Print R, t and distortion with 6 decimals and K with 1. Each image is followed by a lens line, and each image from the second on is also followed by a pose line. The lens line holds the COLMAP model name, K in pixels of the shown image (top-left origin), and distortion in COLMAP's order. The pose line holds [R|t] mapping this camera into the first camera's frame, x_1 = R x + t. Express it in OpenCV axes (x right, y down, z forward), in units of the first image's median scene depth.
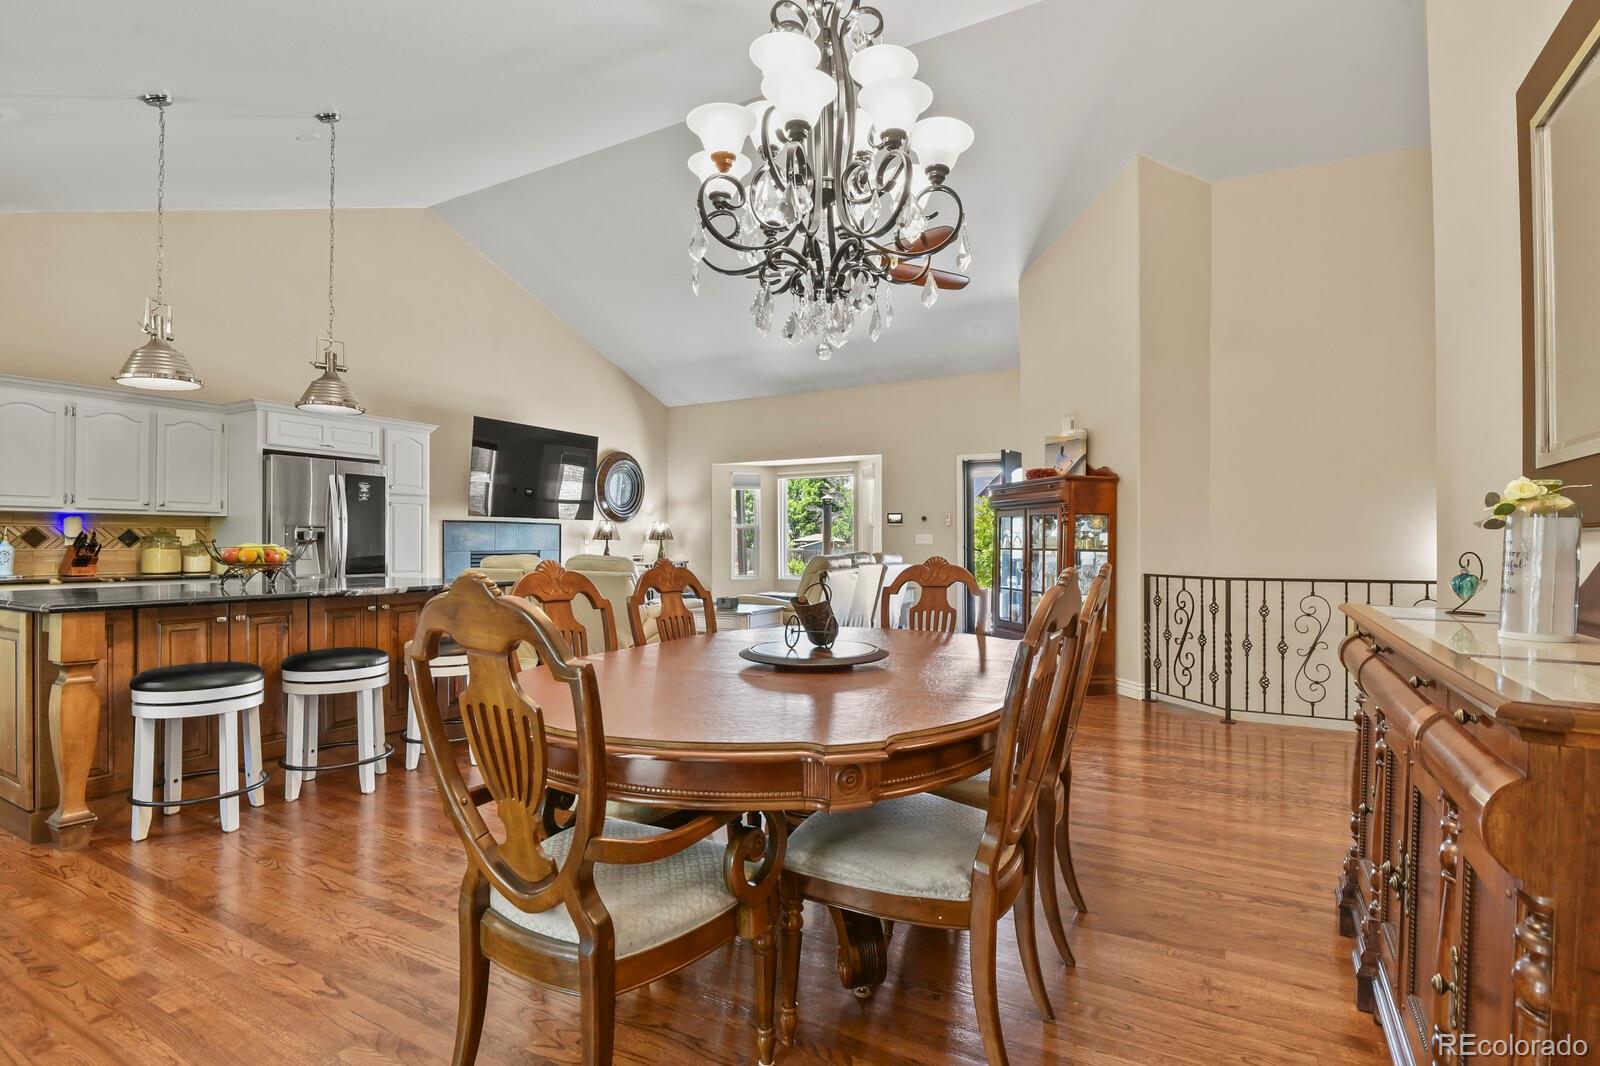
lens RADIAL K [[777.7, 0, 812.9], [0, 777.7, 537.3], [0, 0, 1]] dist [-0.021868, -0.000539]
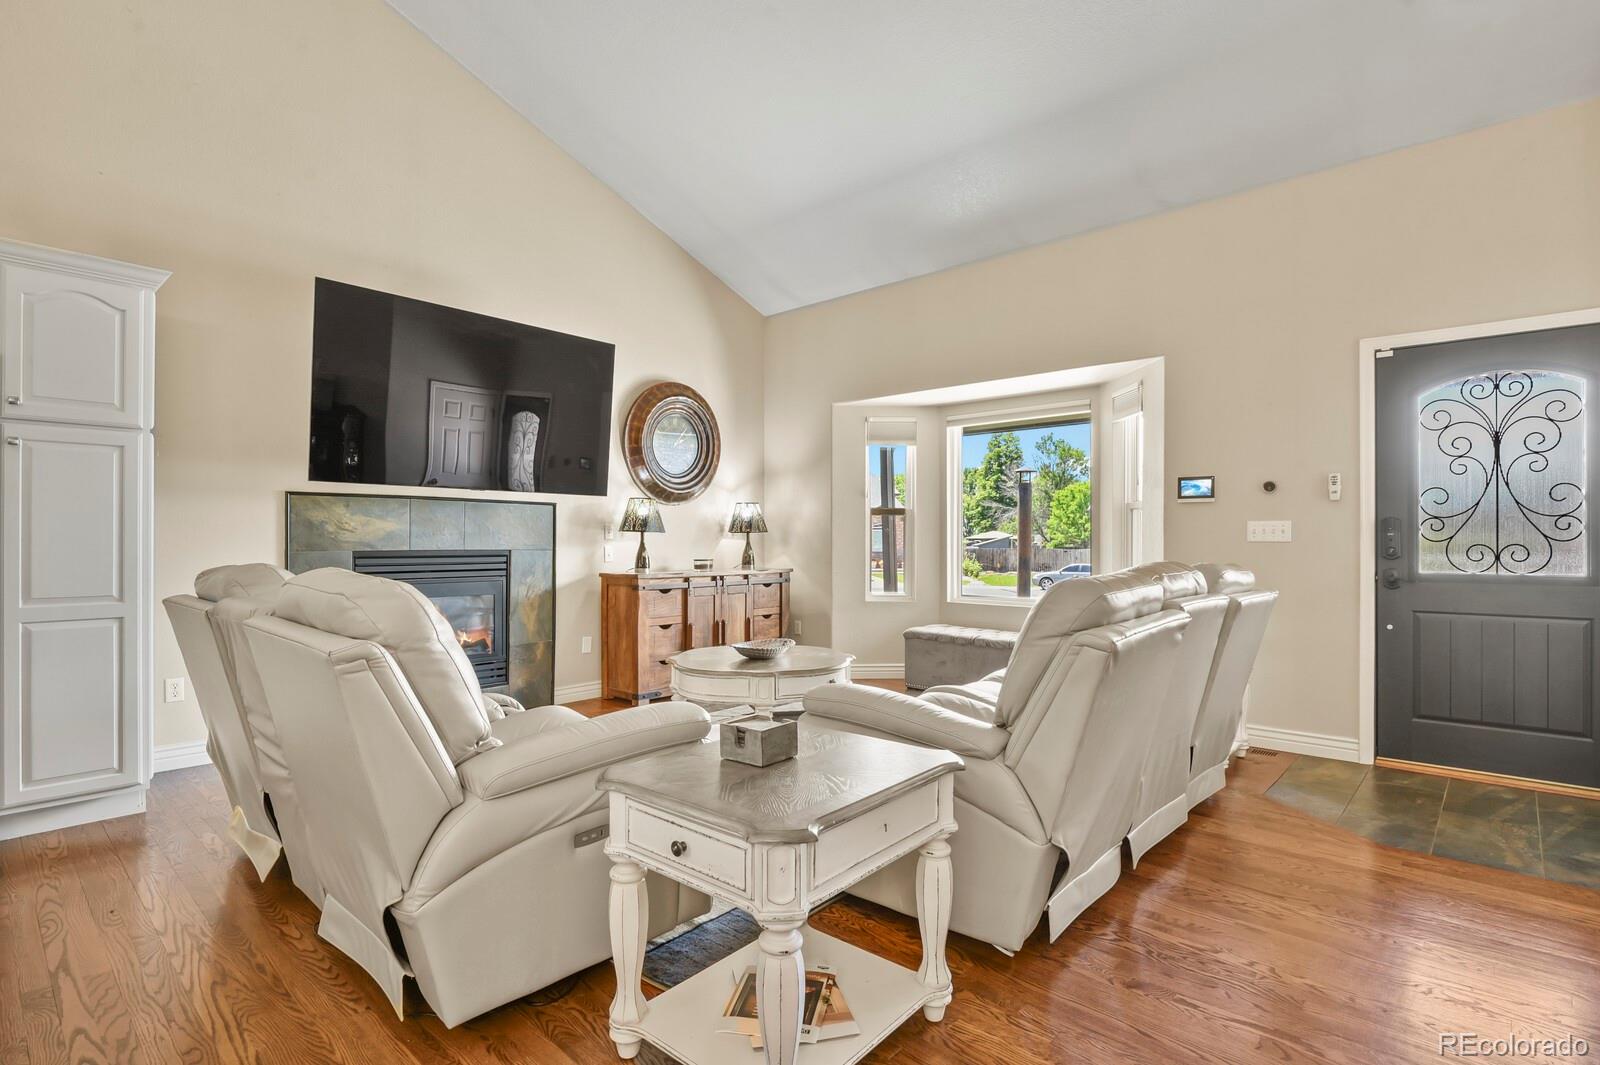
lens RADIAL K [[777.7, 0, 801.2], [0, 777.7, 541.2], [0, 0, 1]] dist [-0.021868, -0.000539]
pose [[0.972681, 0.005532, -0.232079, -0.029888], [-0.003575, 0.999954, 0.008854, 0.007471], [0.232118, -0.007782, 0.972657, 0.774486]]
